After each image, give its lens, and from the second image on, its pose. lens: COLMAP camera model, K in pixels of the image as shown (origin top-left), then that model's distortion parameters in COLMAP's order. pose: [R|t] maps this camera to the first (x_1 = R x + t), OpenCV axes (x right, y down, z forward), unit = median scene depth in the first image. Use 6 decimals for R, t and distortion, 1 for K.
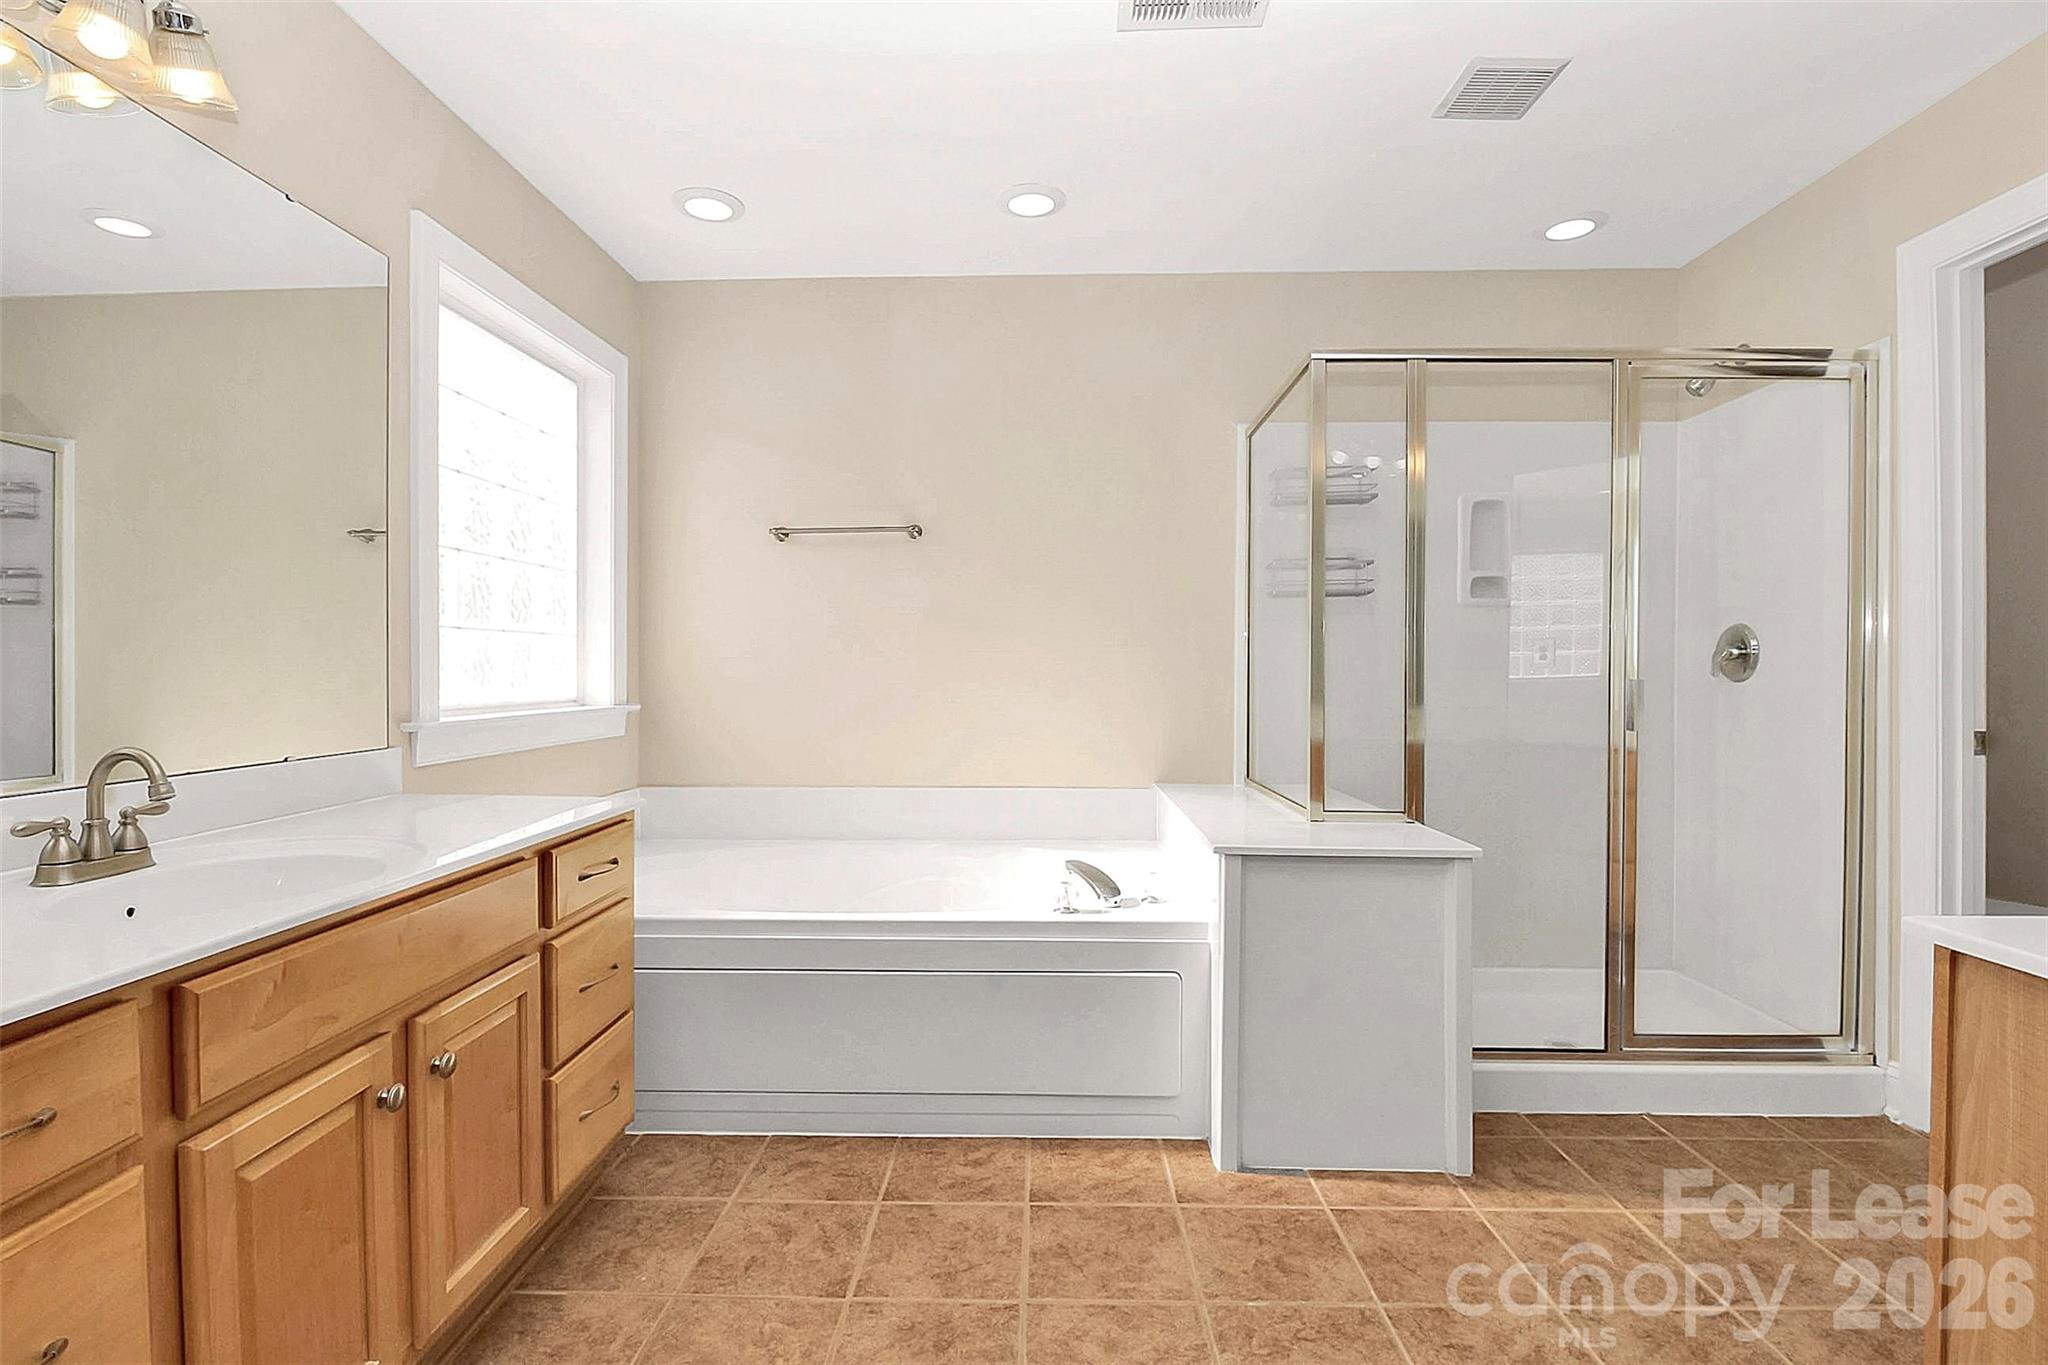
lens RADIAL K [[954.6, 0, 1021.8], [0, 954.6, 667.7], [0, 0, 1]] dist [0.002995, -0.010637]
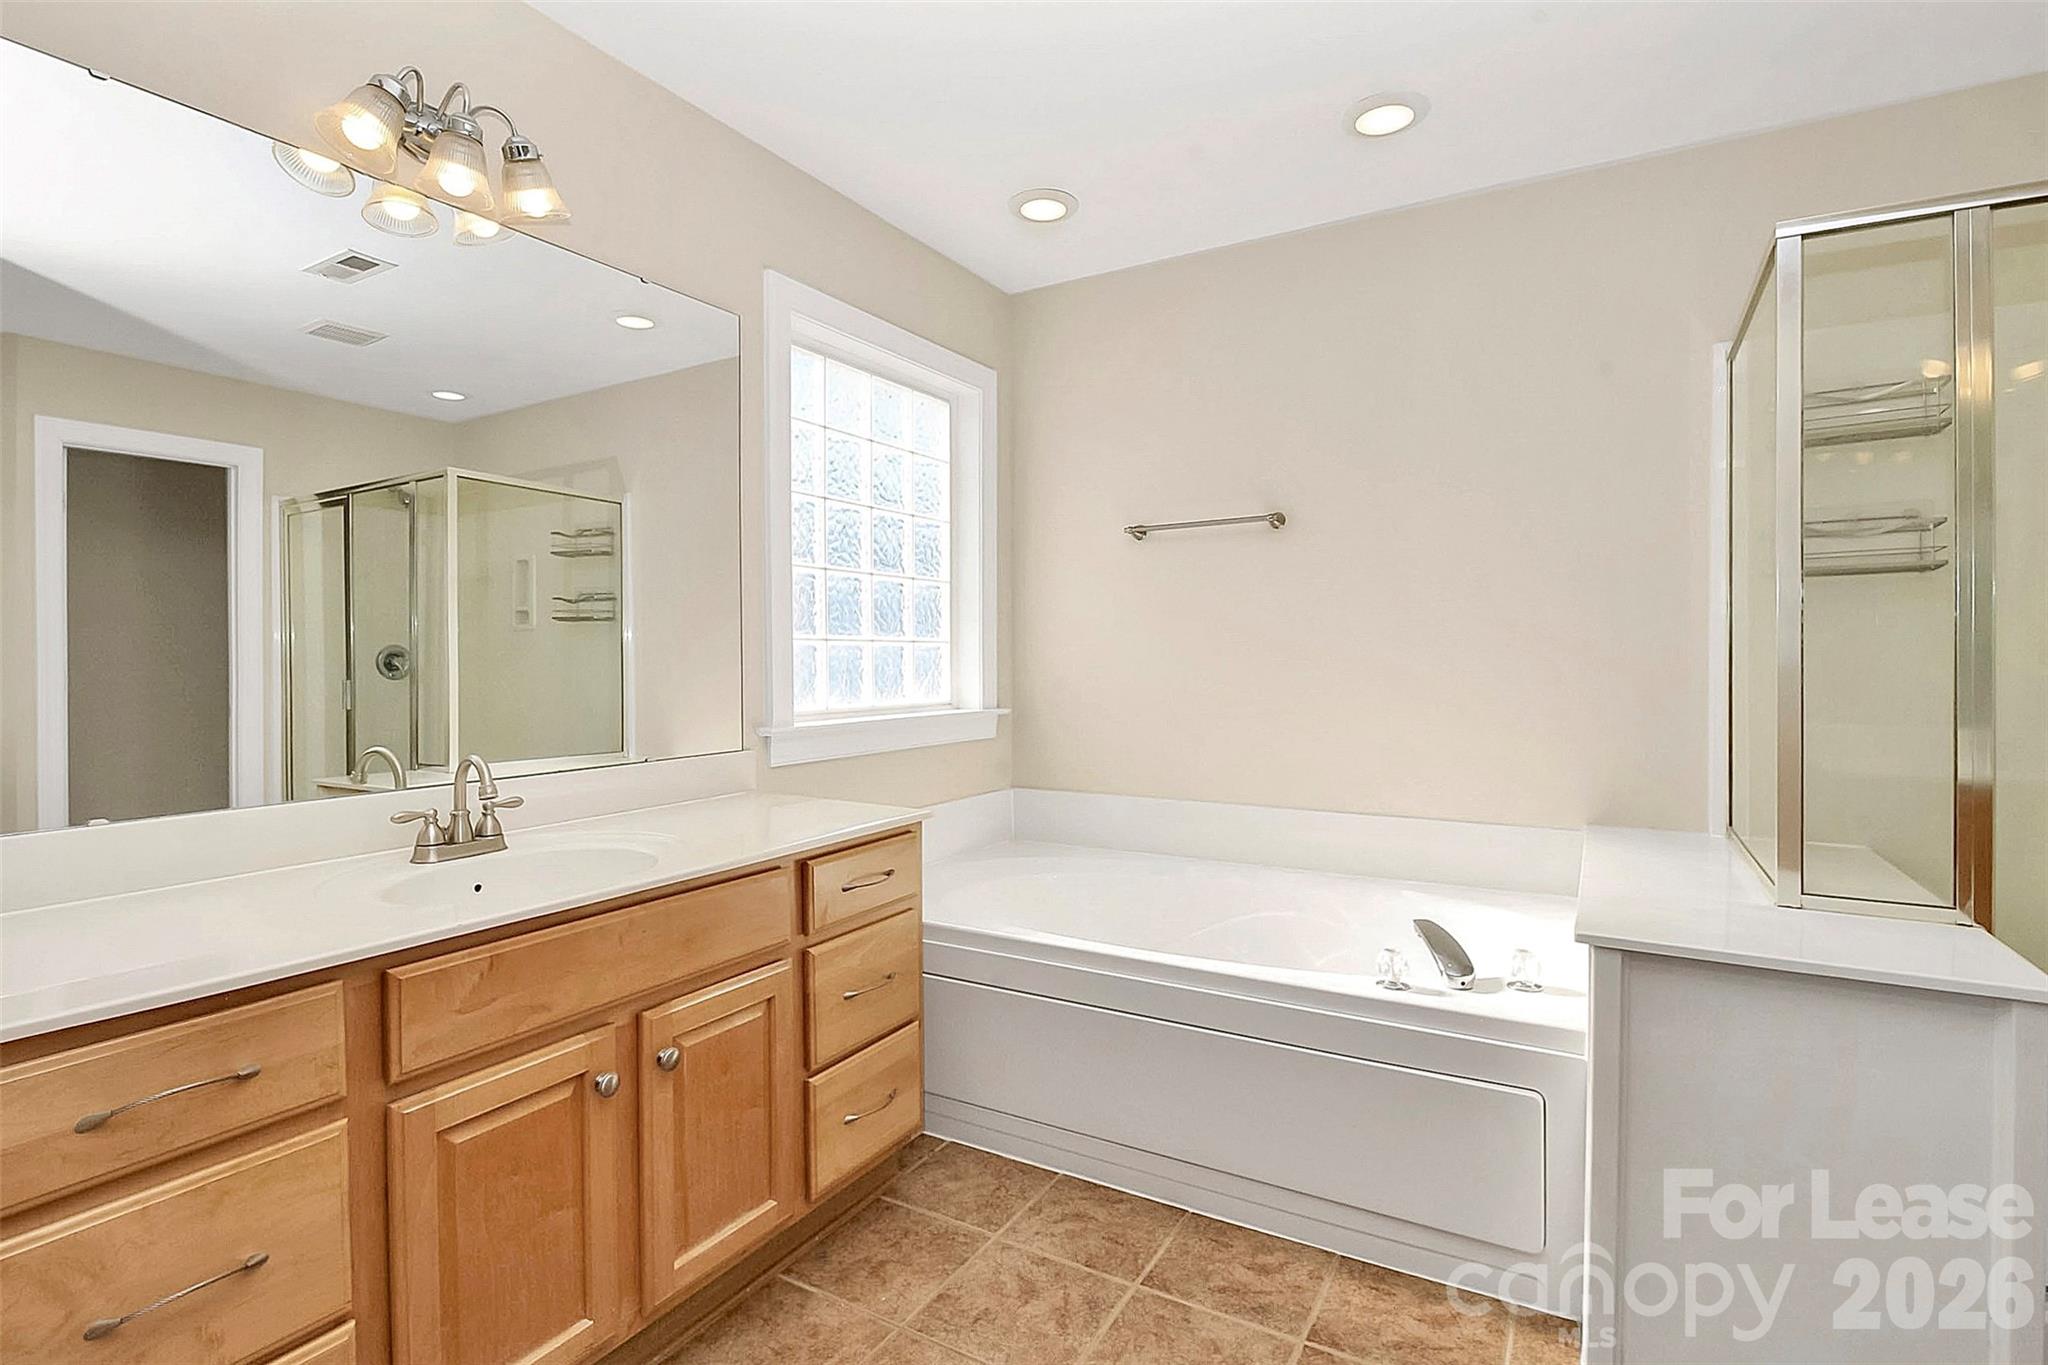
lens RADIAL K [[979.3, 0, 1016.9], [0, 979.3, 659.5], [0, 0, 1]] dist [0.000421, -0.009138]
pose [[0.880877, -0.002512, -0.473338, 0.195744], [0.002849, 0.999996, -0.000006, -0.025934], [0.473336, -0.001343, 0.880881, 0.151460]]
